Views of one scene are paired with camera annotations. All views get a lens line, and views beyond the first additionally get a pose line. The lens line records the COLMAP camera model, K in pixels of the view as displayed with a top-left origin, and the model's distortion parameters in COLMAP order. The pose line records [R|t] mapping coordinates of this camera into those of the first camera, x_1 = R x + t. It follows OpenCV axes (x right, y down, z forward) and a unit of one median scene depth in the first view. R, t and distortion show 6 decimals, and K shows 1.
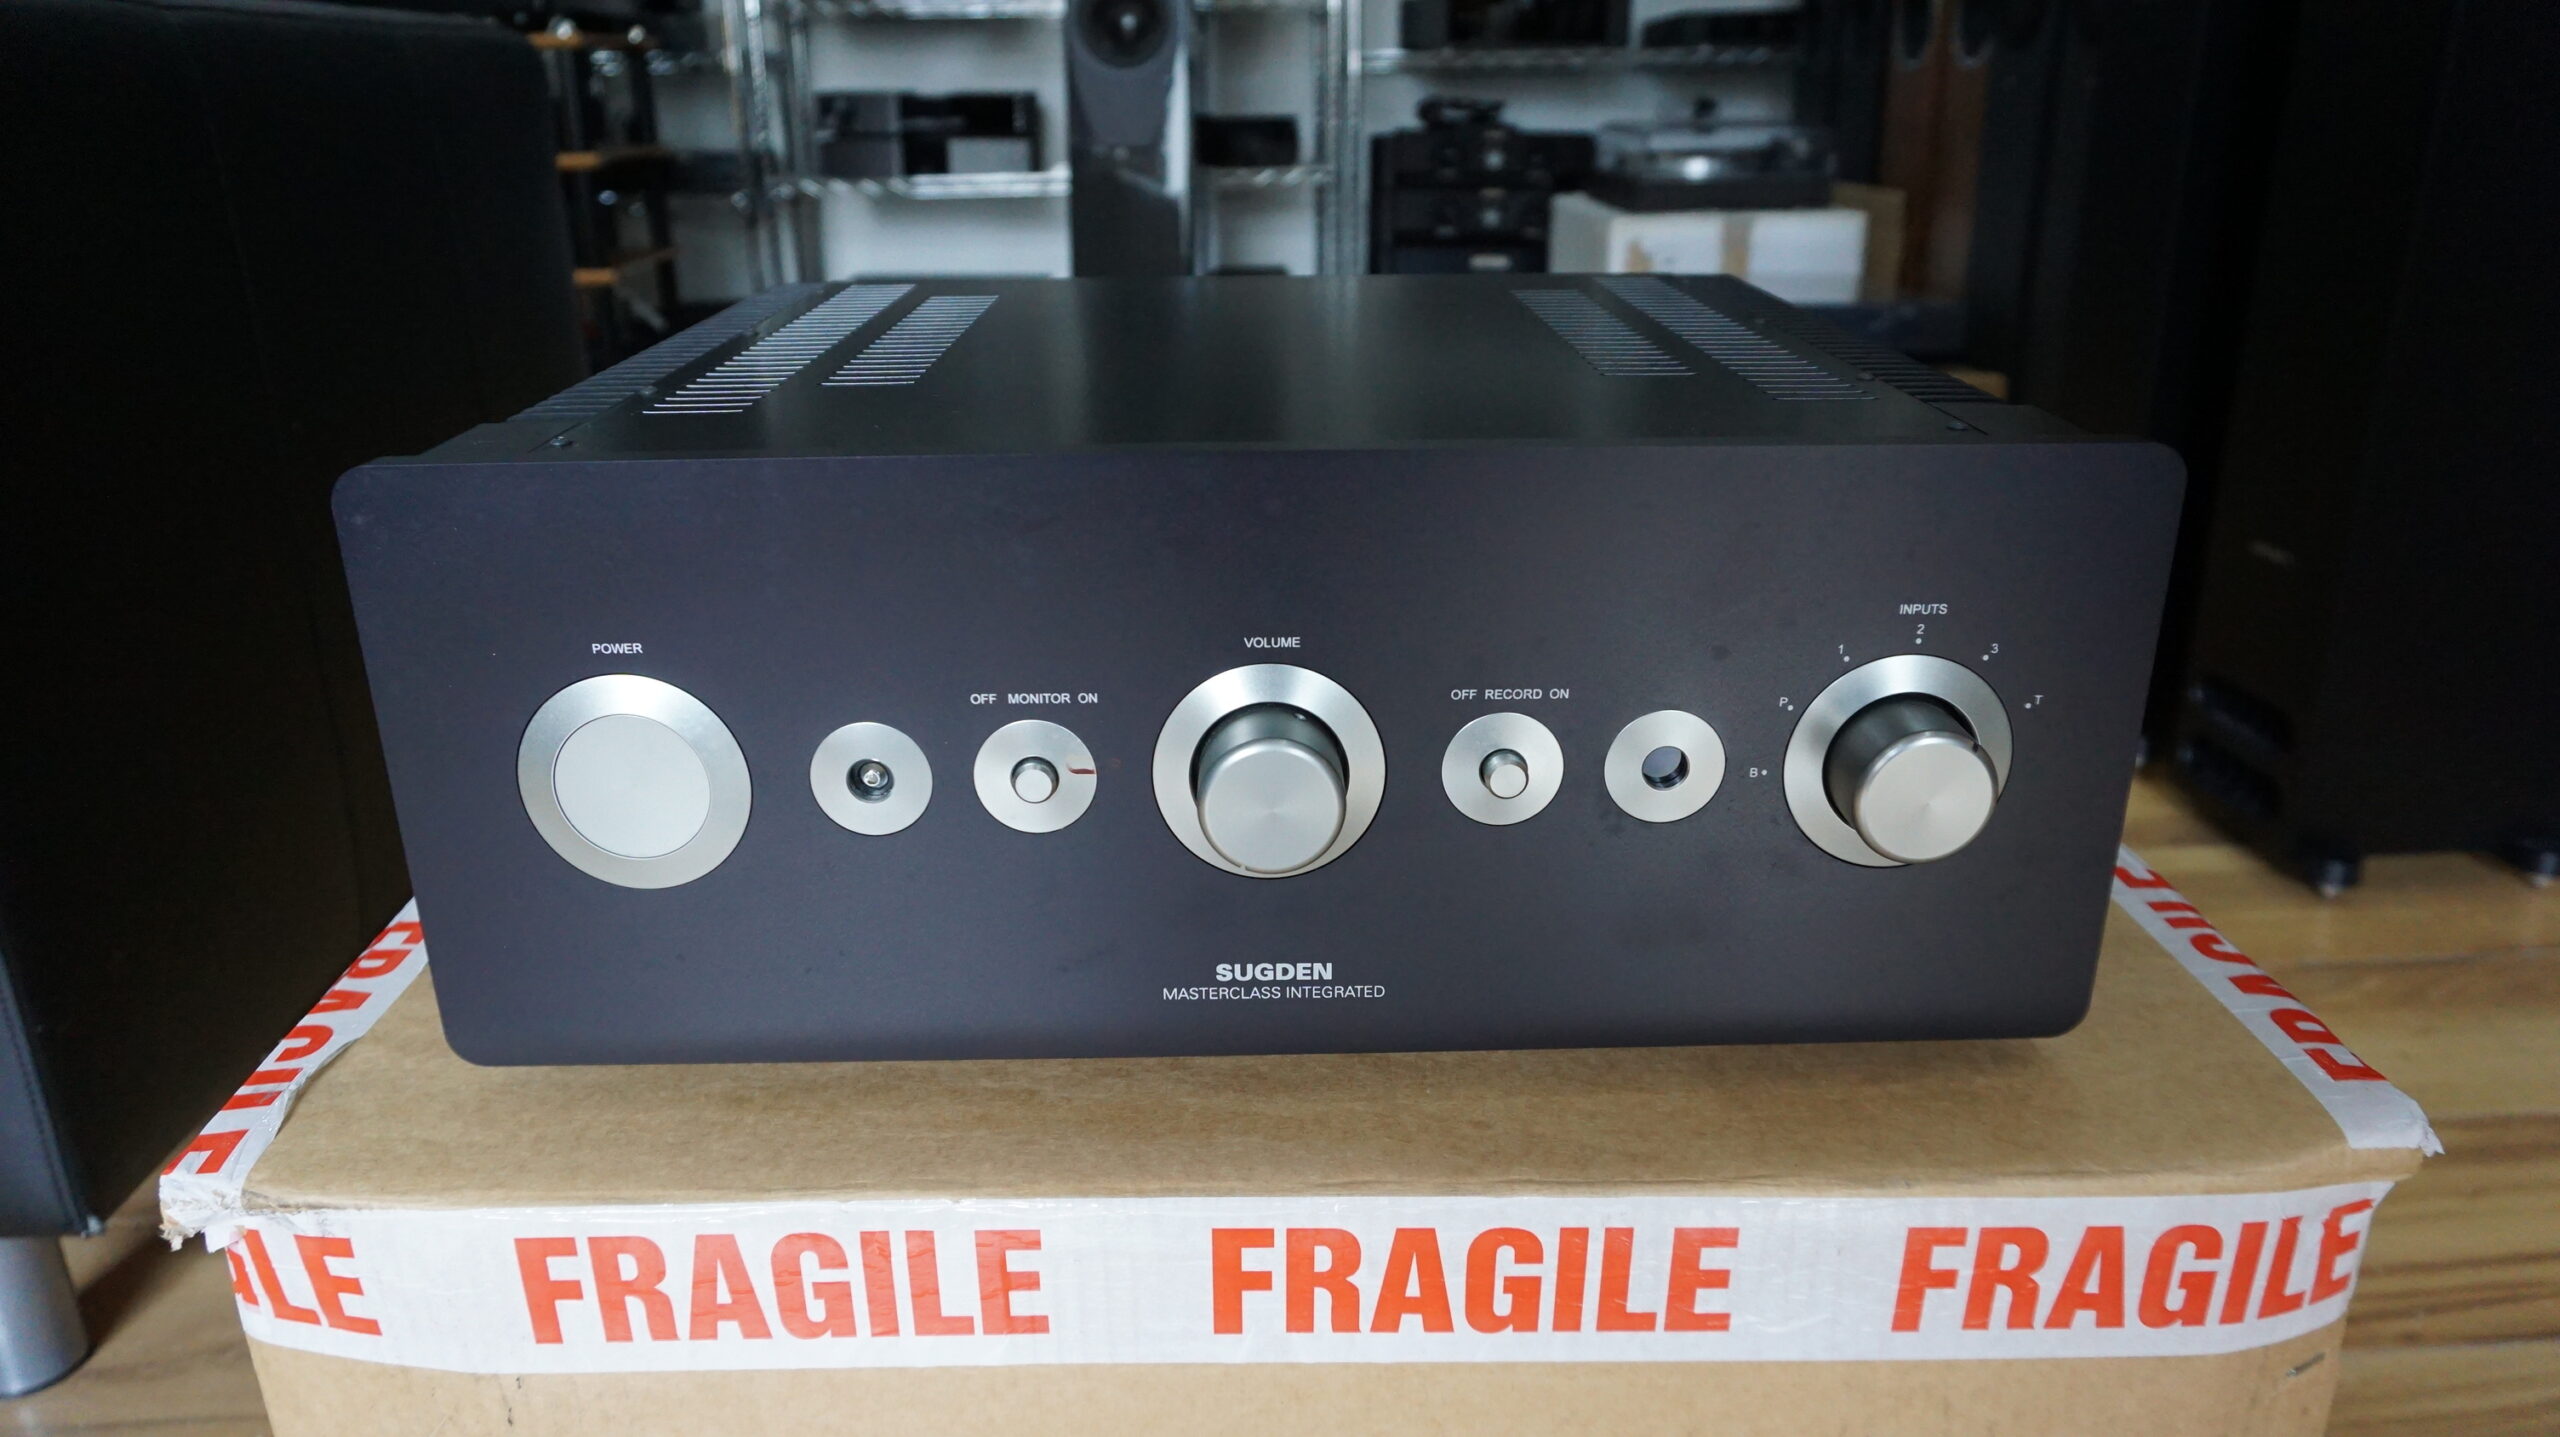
lens RADIAL K [[1702.2, 0, 1273.2], [0, 1702.2, 719.9], [0, 0, 1]] dist [-0.038952, 0.025431]
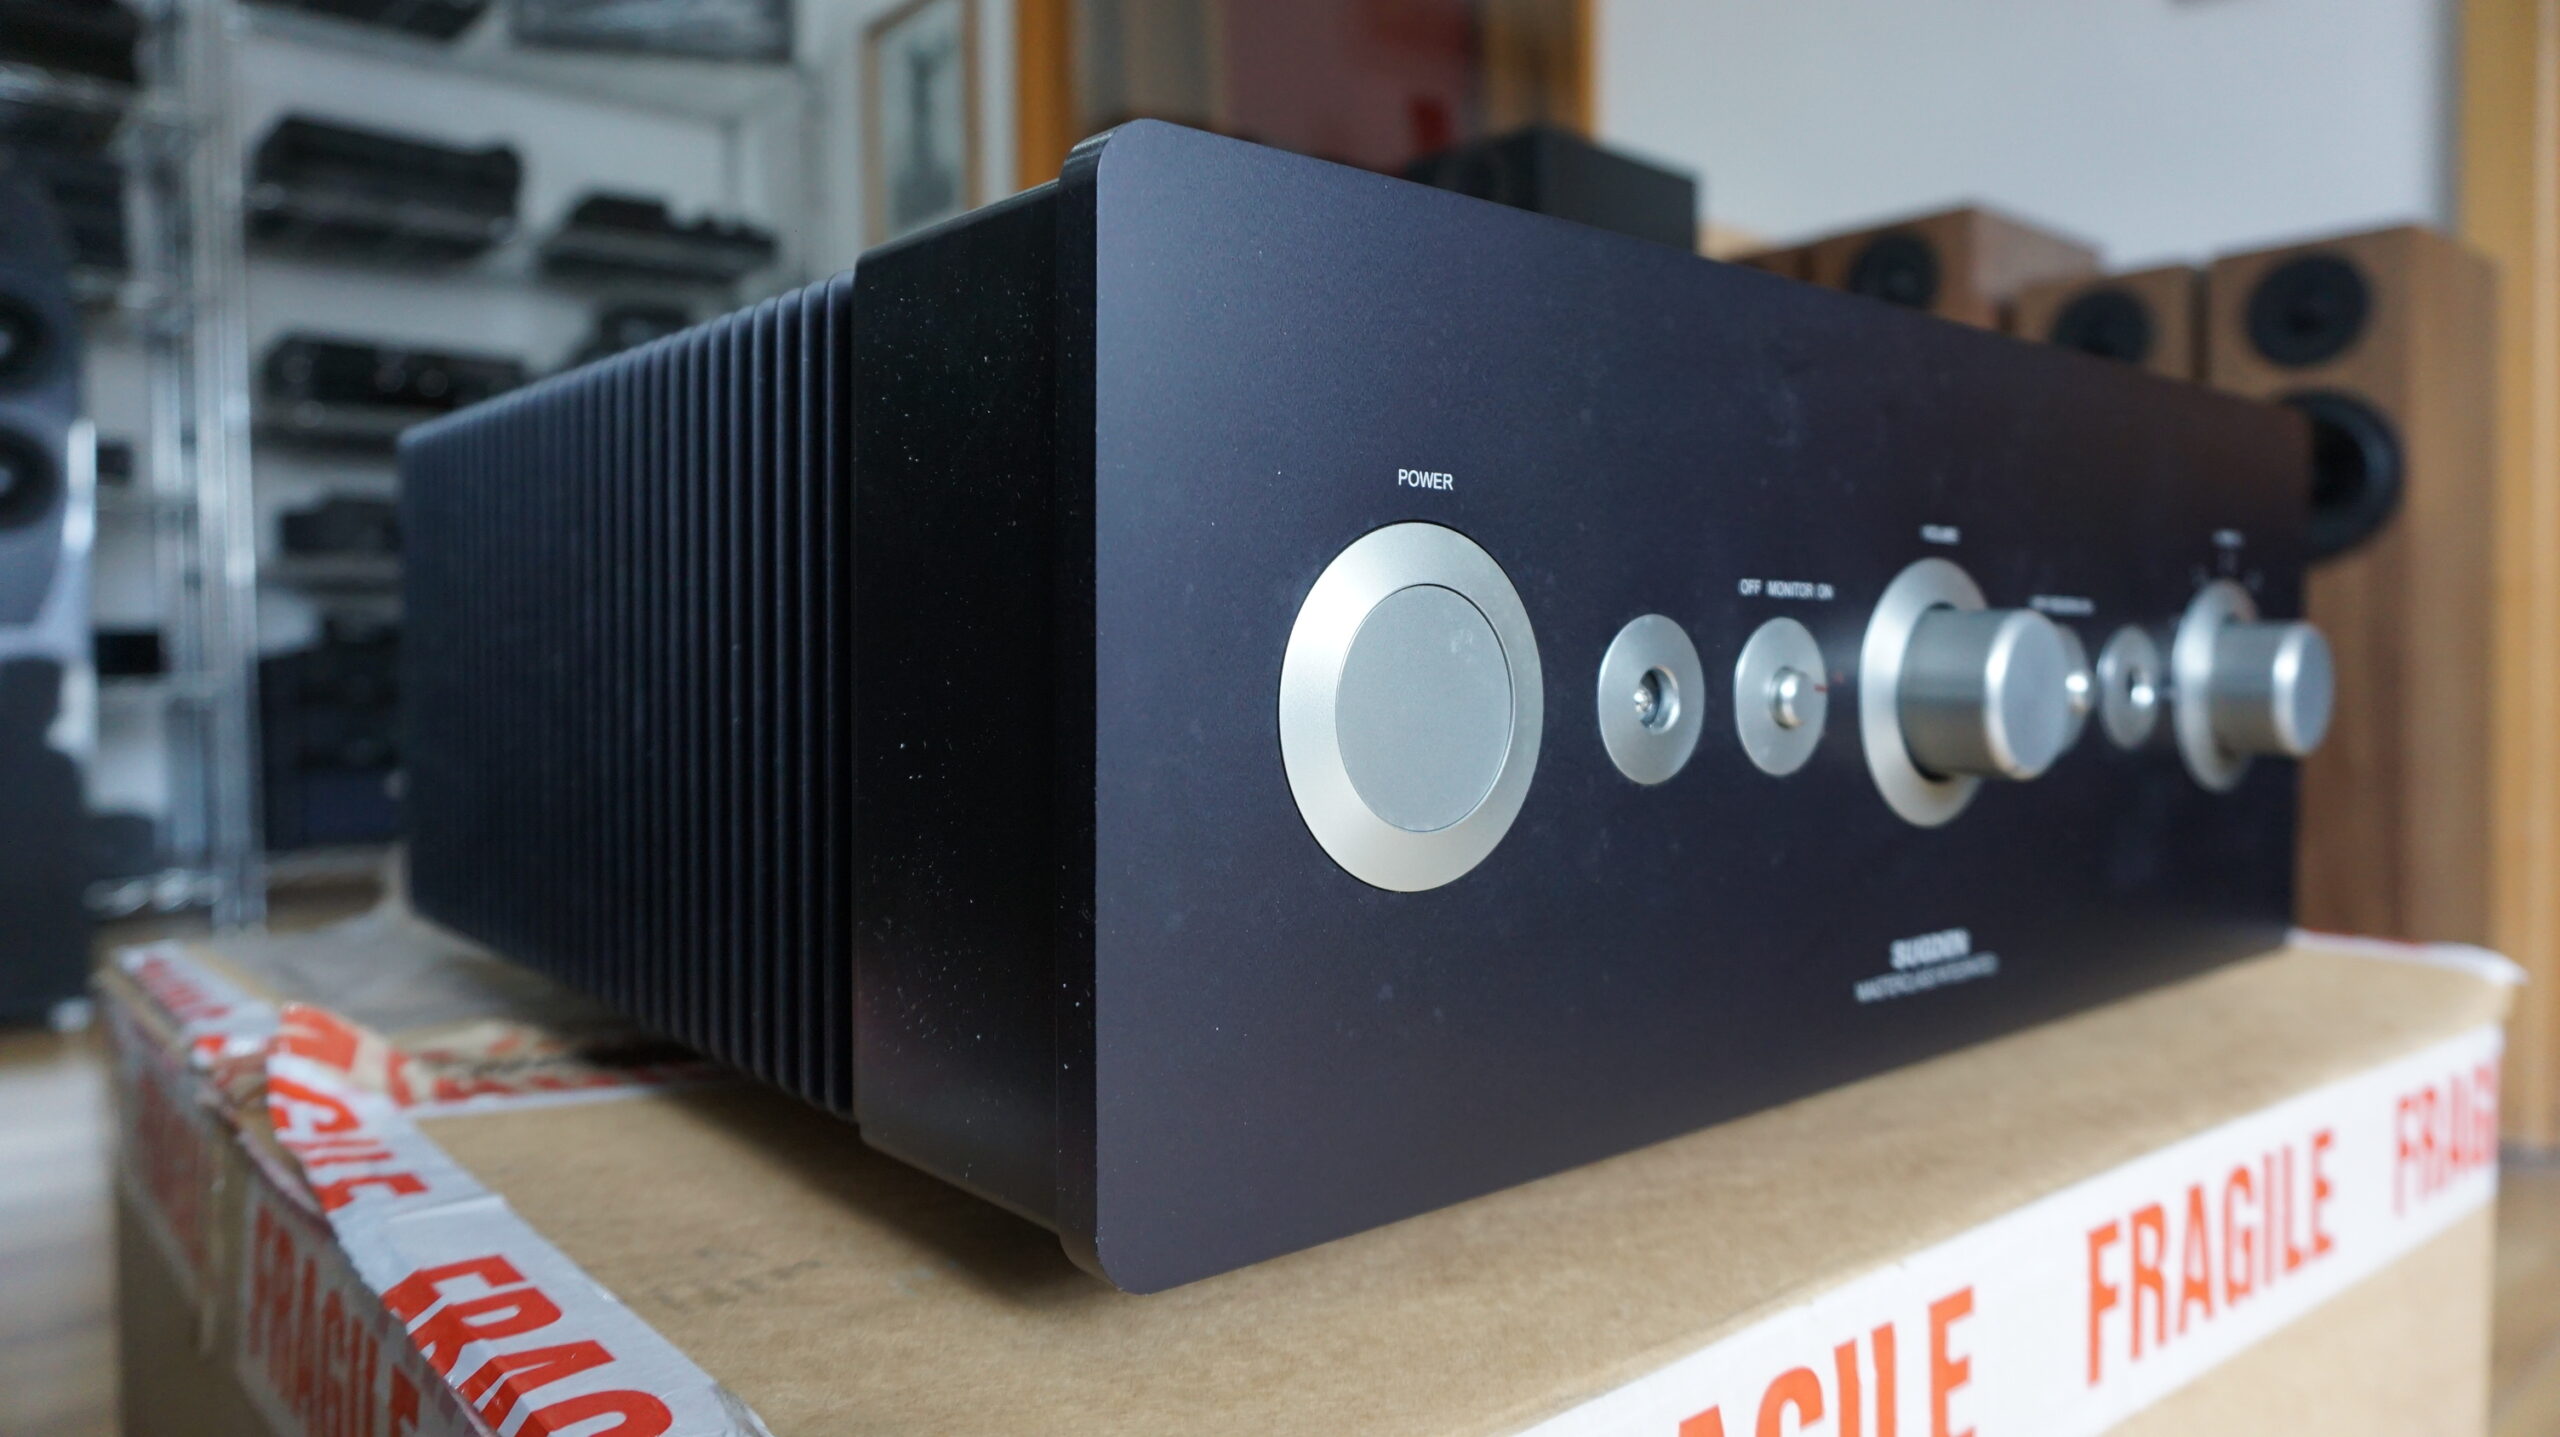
lens RADIAL K [[1702.2, 0, 1273.2], [0, 1702.2, 719.9], [0, 0, 1]] dist [-0.038952, 0.025431]
pose [[0.778030, -0.014268, 0.628065, -0.793150], [0.216538, 0.944568, -0.246783, 0.181192], [-0.589729, 0.328005, 0.737992, 0.549783]]
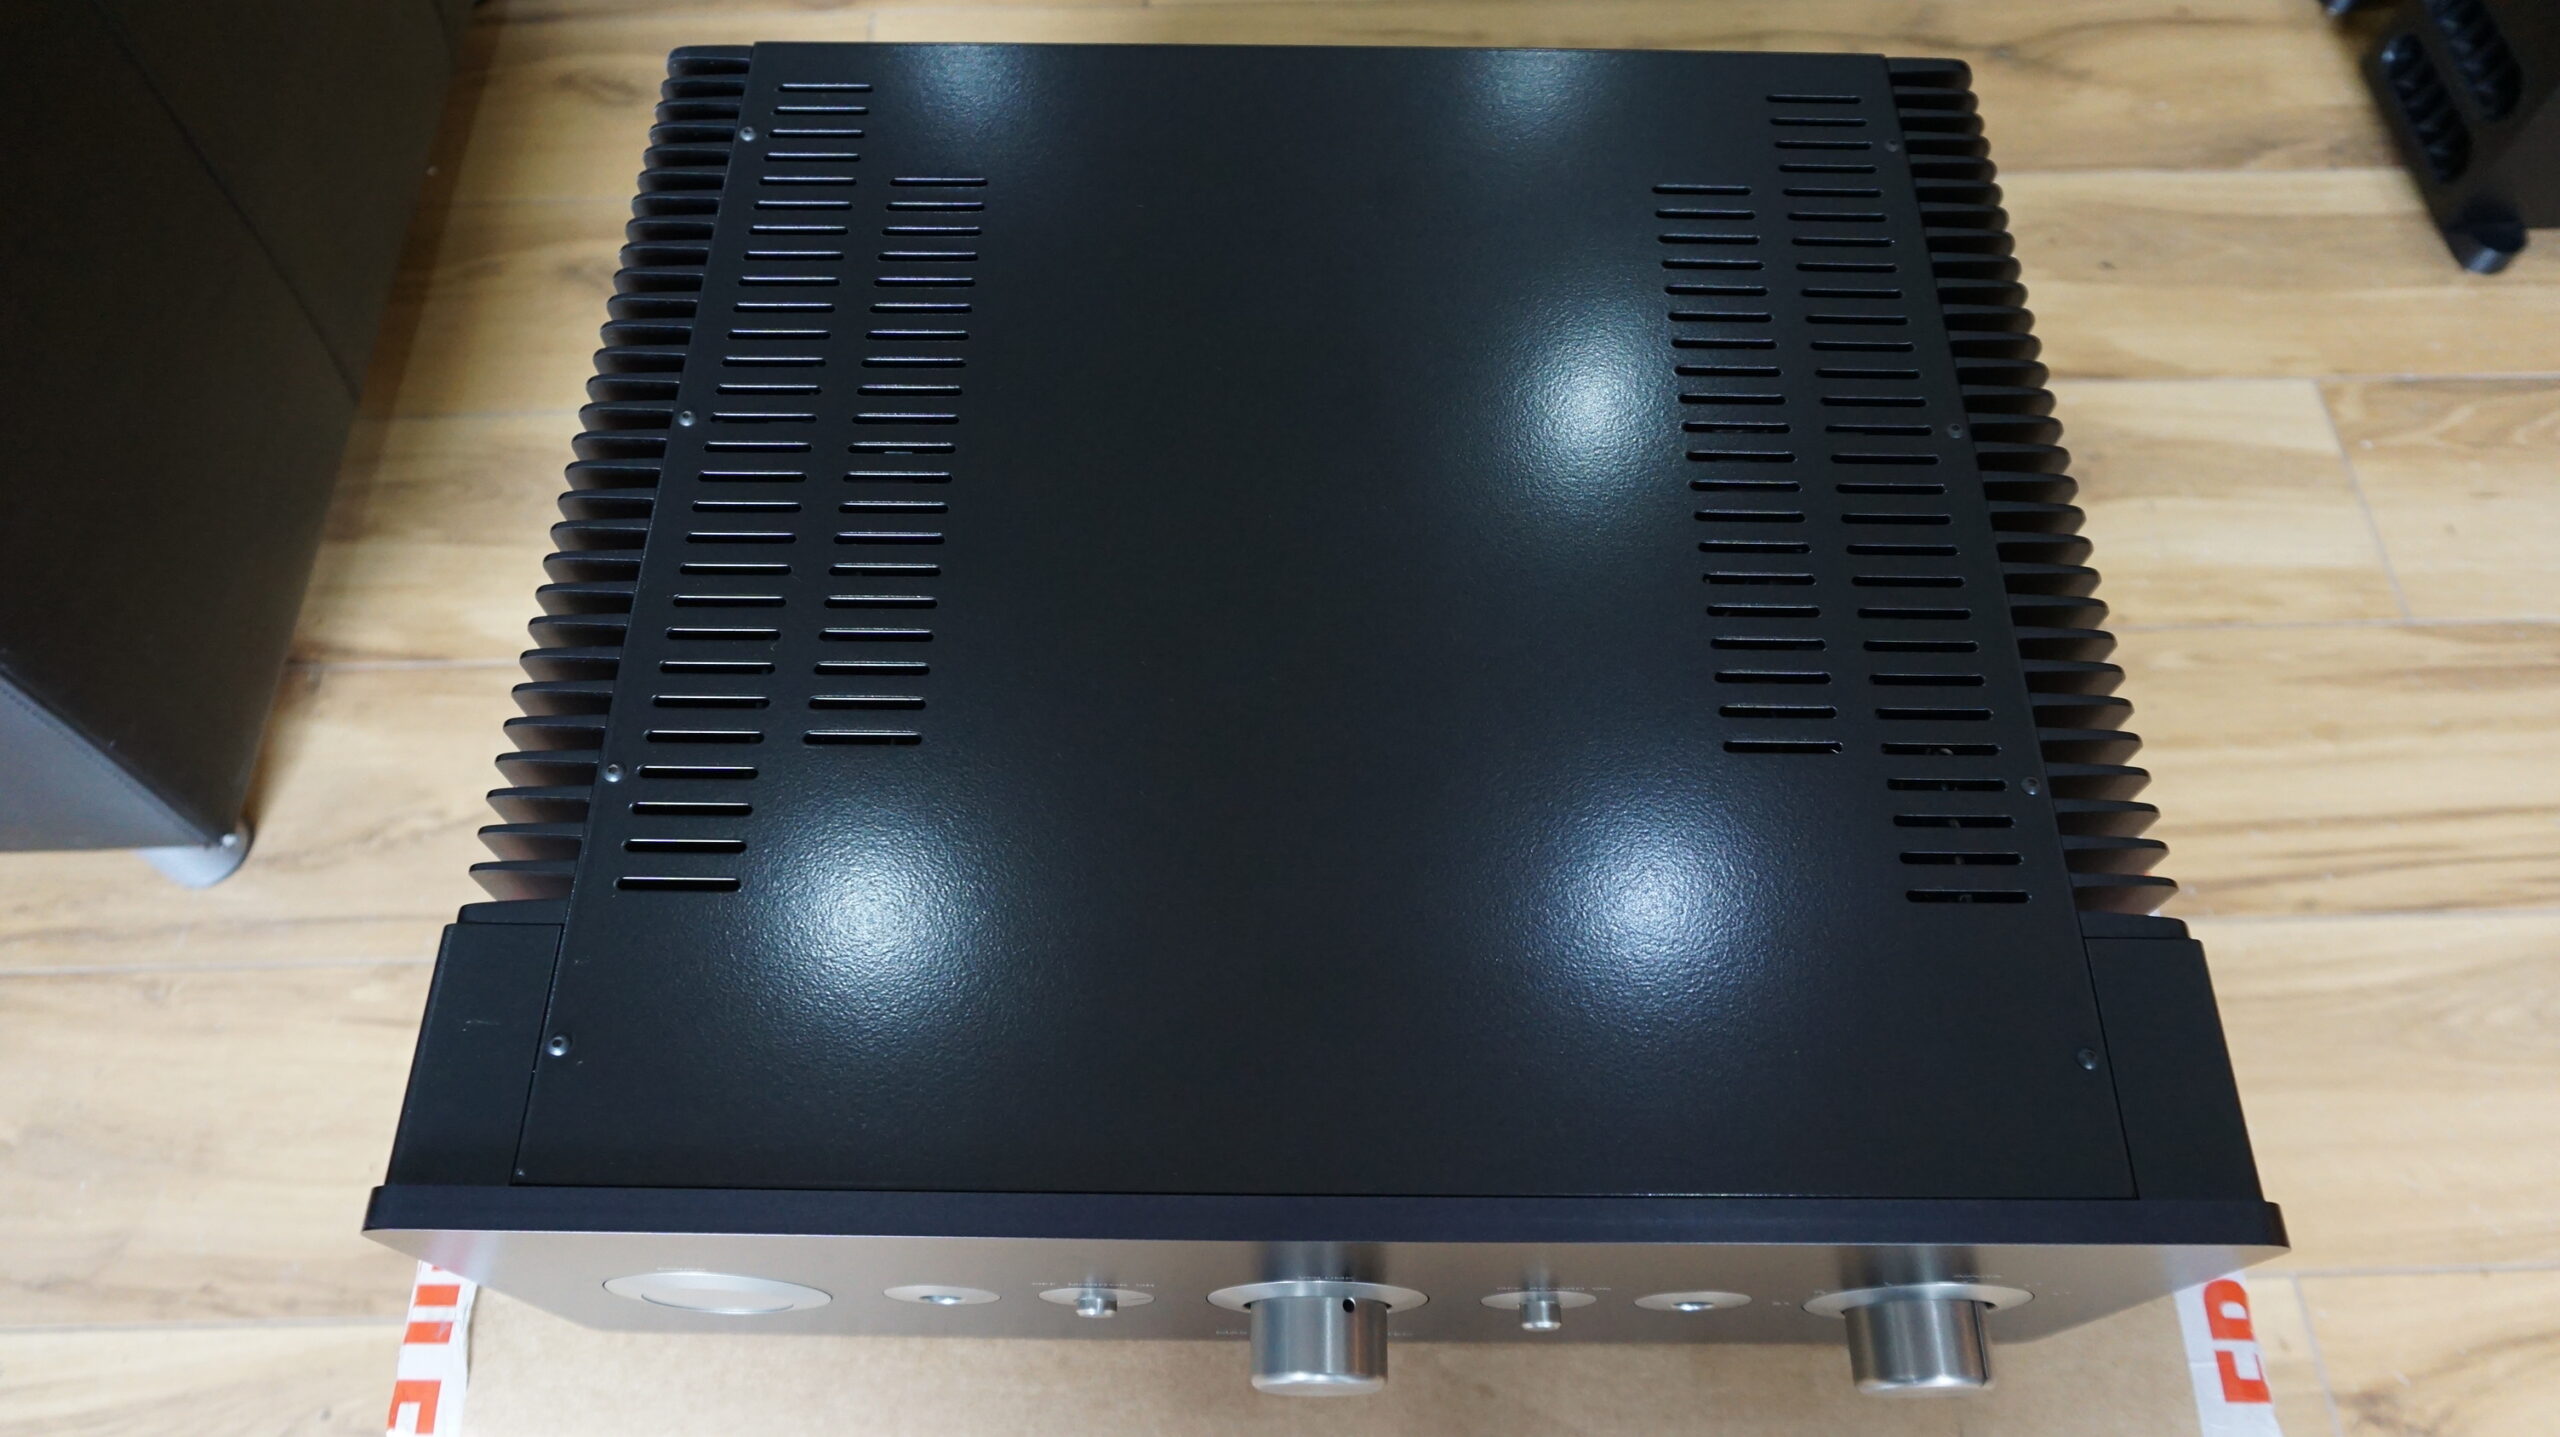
lens RADIAL K [[1702.2, 0, 1273.2], [0, 1702.2, 719.9], [0, 0, 1]] dist [-0.038952, 0.025431]
pose [[0.999621, 0.027430, -0.002180, -0.035911], [-0.019299, 0.755353, 0.655034, -0.899905], [0.019614, -0.654744, 0.755596, 0.425596]]
